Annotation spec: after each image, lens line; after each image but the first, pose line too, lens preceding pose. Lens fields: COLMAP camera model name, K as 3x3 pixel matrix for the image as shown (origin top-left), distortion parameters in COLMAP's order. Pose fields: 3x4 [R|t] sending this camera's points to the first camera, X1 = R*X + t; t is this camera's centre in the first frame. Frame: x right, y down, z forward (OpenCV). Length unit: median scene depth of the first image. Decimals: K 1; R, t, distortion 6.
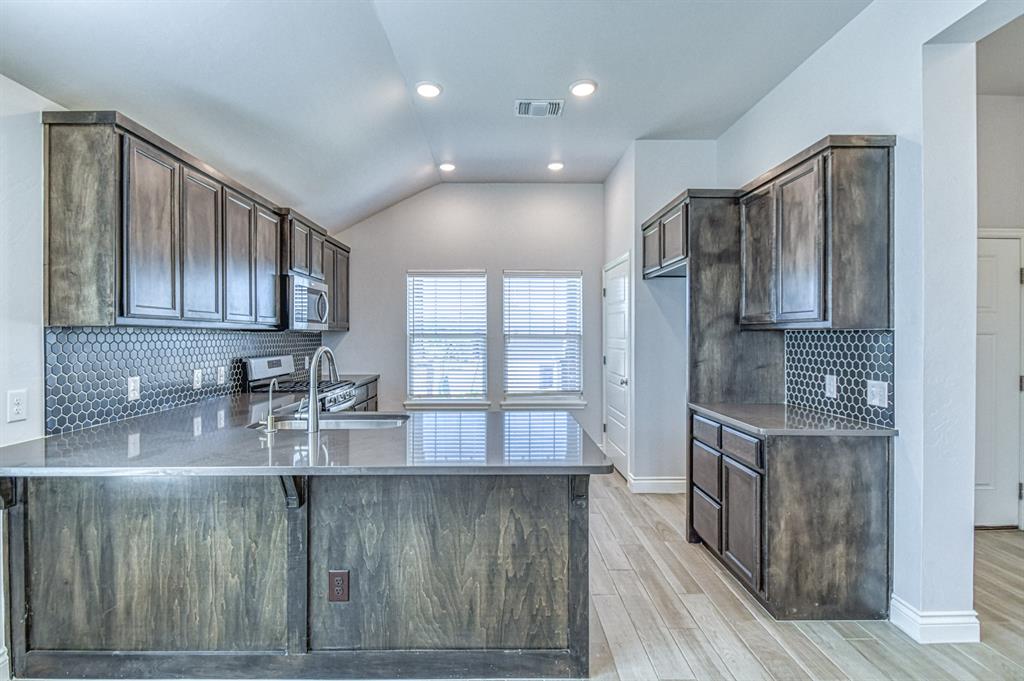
lens RADIAL K [[467.9, 0, 509.0], [0, 467.9, 334.1], [0, 0, 1]] dist [0.002583, 0.000255]
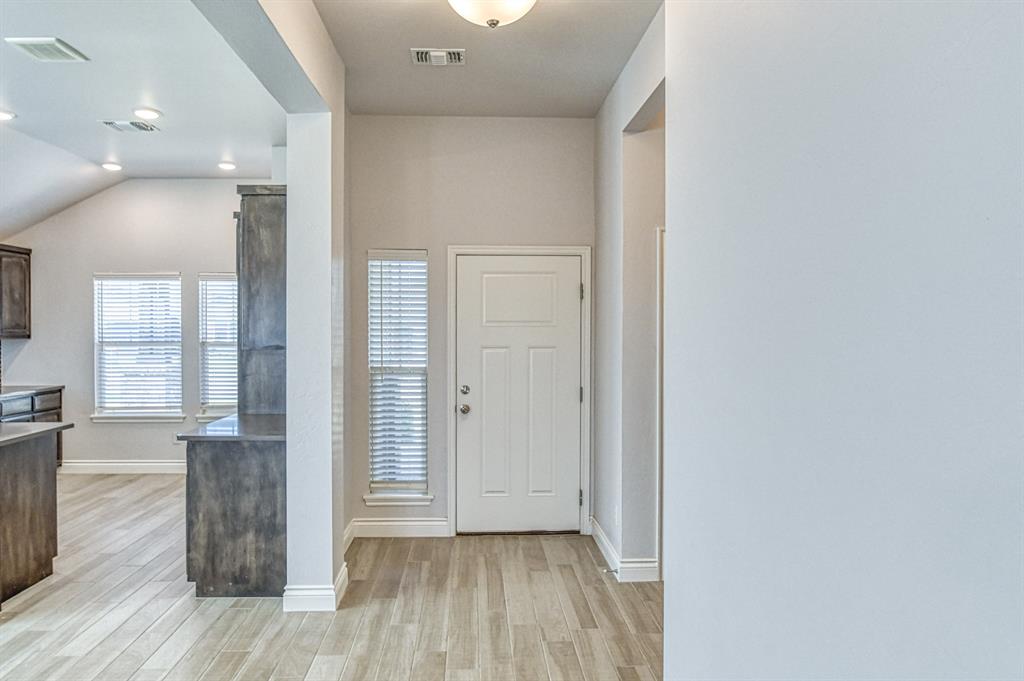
lens RADIAL K [[624.7, 0, 490.5], [0, 624.7, 332.2], [0, 0, 1]] dist [-0.004625, -0.000498]
pose [[0.999949, -0.001956, 0.009877, 1.294964], [0.001855, 0.999946, 0.010198, -0.070830], [-0.009897, -0.010179, 0.999899, -0.567728]]
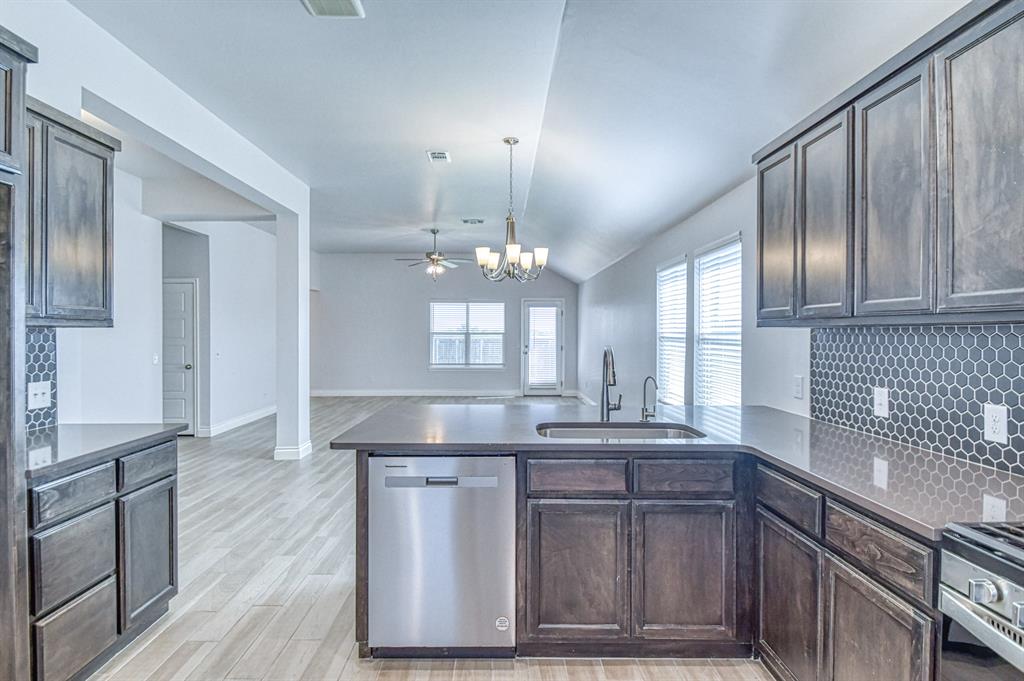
lens RADIAL K [[531.9, 0, 500.8], [0, 531.9, 330.8], [0, 0, 1]] dist [0.006142, -0.012615]
pose [[-0.999798, -0.002503, 0.019953, -0.176771], [-0.002503, 0.999997, 0.000043, -0.006805], [-0.019953, -0.000006, -0.999801, 2.107813]]
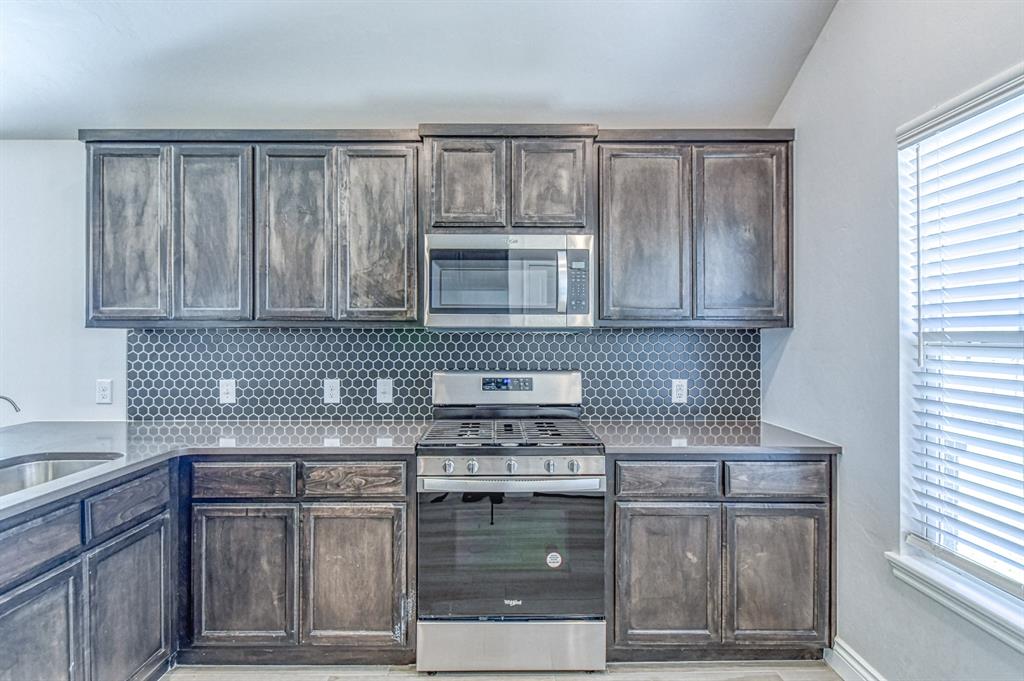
lens RADIAL K [[531.9, 0, 500.8], [0, 531.9, 330.8], [0, 0, 1]] dist [0.006142, -0.012615]
pose [[-0.013943, -0.006908, -0.999879, 0.321013], [-0.000386, 0.999976, -0.006903, -0.002883], [0.999903, 0.000290, -0.013946, 1.727805]]
